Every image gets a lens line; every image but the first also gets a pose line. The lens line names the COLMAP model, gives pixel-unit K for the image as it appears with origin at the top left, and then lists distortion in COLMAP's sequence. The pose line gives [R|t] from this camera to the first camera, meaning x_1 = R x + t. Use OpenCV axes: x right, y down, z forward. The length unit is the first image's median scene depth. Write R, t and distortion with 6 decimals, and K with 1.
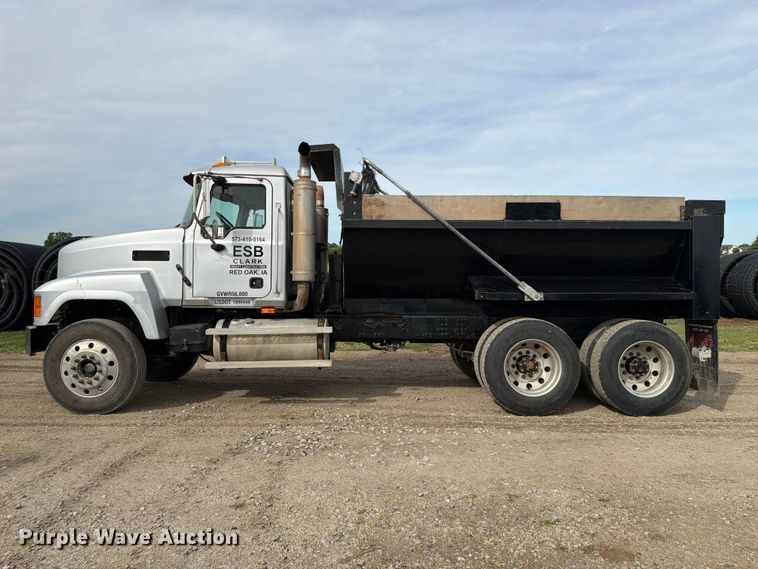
lens RADIAL K [[540.7, 0, 379.6], [0, 540.7, 263.2], [0, 0, 1]] dist [0.078856, -0.151343]
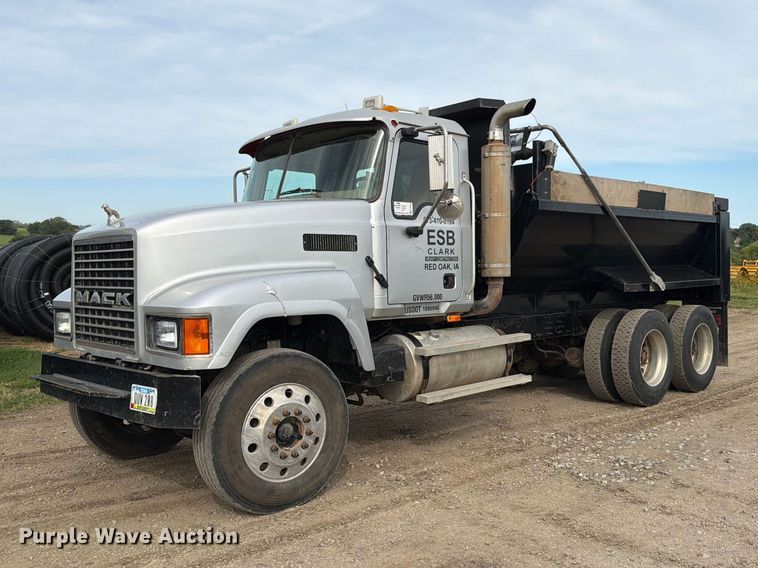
lens RADIAL K [[712.1, 0, 379.0], [0, 712.1, 284.0], [0, 0, 1]] dist [0.099603, -0.257175]
pose [[0.746297, -0.030437, 0.664917, -0.943796], [-0.004092, 0.998725, 0.050310, -0.007633], [-0.665600, -0.040267, 0.745221, 0.348356]]
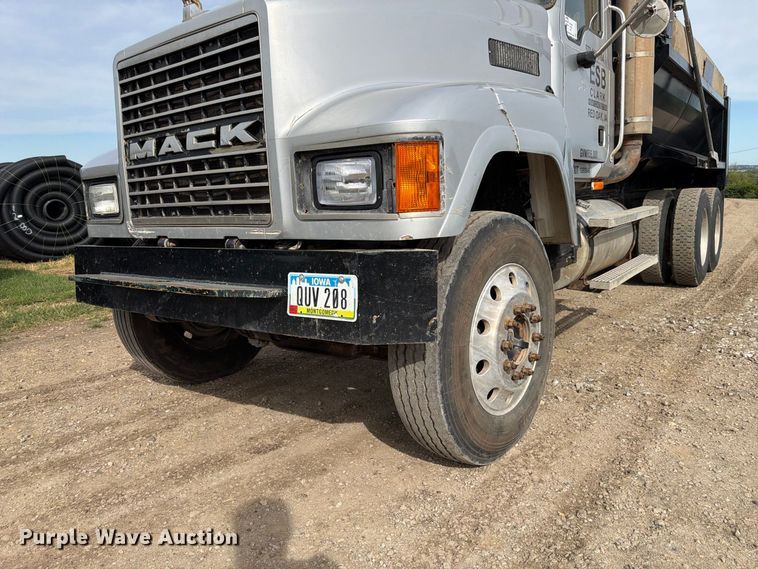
lens RADIAL K [[588.6, 0, 379.0], [0, 588.6, 284.5], [0, 0, 1]] dist [0.079661, -0.178774]
pose [[0.657144, -0.154098, 0.737845, -0.868472], [0.025398, 0.982850, 0.182647, 0.075792], [-0.753337, -0.101286, 0.649788, 0.783799]]
